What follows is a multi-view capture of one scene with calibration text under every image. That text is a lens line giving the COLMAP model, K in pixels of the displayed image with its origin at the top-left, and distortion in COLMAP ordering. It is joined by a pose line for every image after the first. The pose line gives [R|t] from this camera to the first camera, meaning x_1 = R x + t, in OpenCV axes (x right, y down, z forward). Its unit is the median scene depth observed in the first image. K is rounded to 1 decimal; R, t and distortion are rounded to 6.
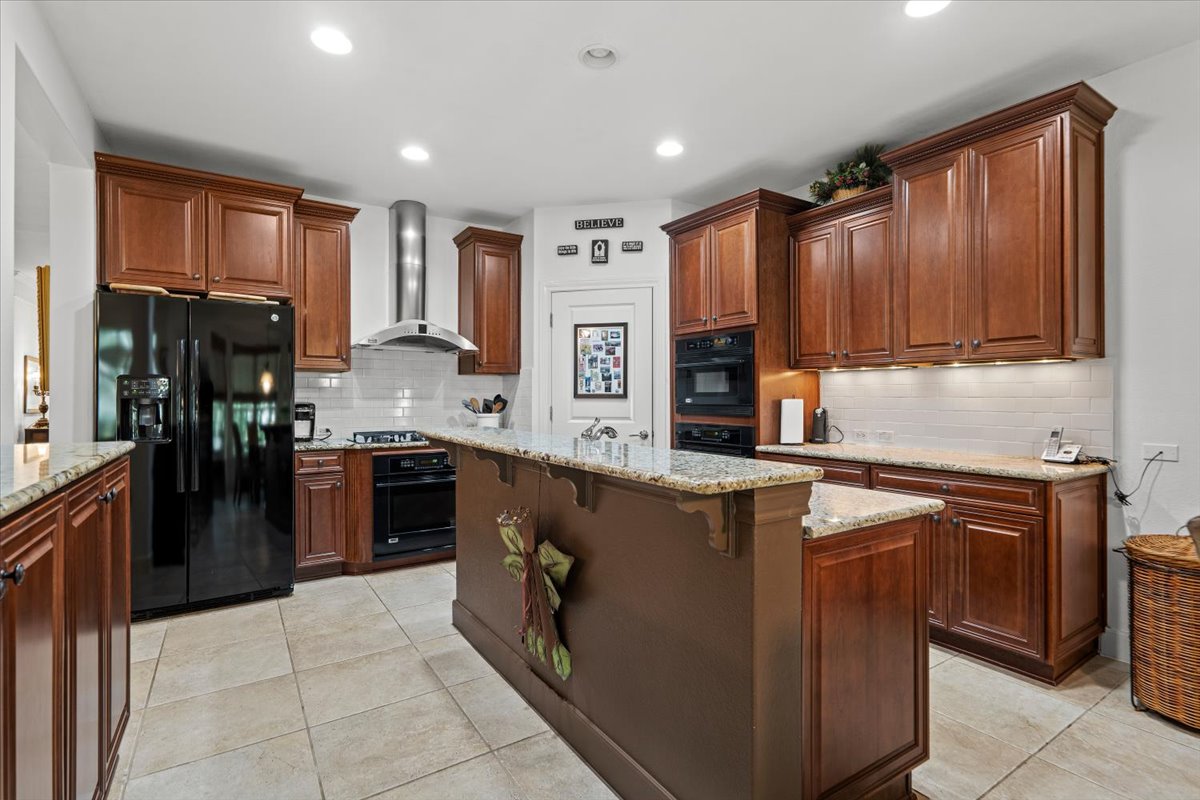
lens RADIAL K [[568.7, 0, 605.4], [0, 568.7, 397.6], [0, 0, 1]] dist [-0.000110, -0.000218]
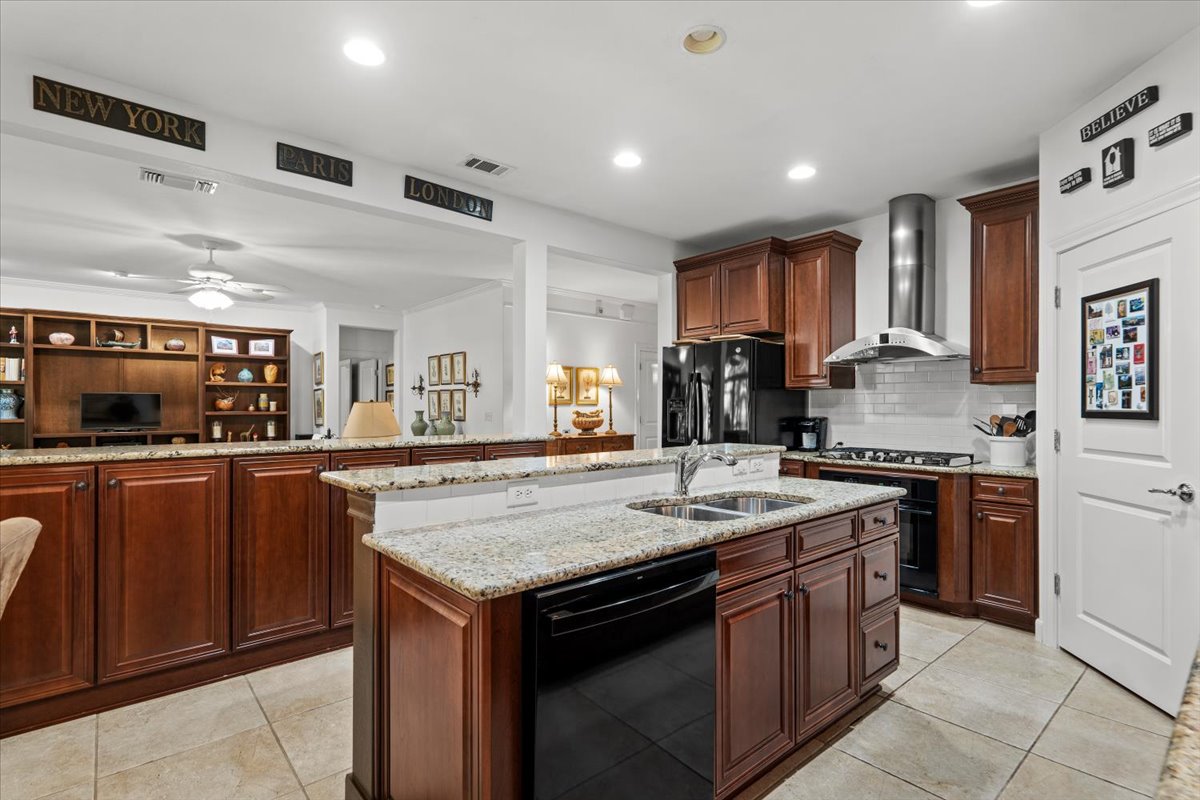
lens RADIAL K [[570.6, 0, 604.1], [0, 570.6, 404.1], [0, 0, 1]] dist [0.014737, -0.000409]
pose [[0.135817, -0.005233, -0.990720, 0.500346], [-0.003523, 0.999977, -0.005765, -0.008686], [0.990728, 0.004274, 0.135795, 0.408714]]
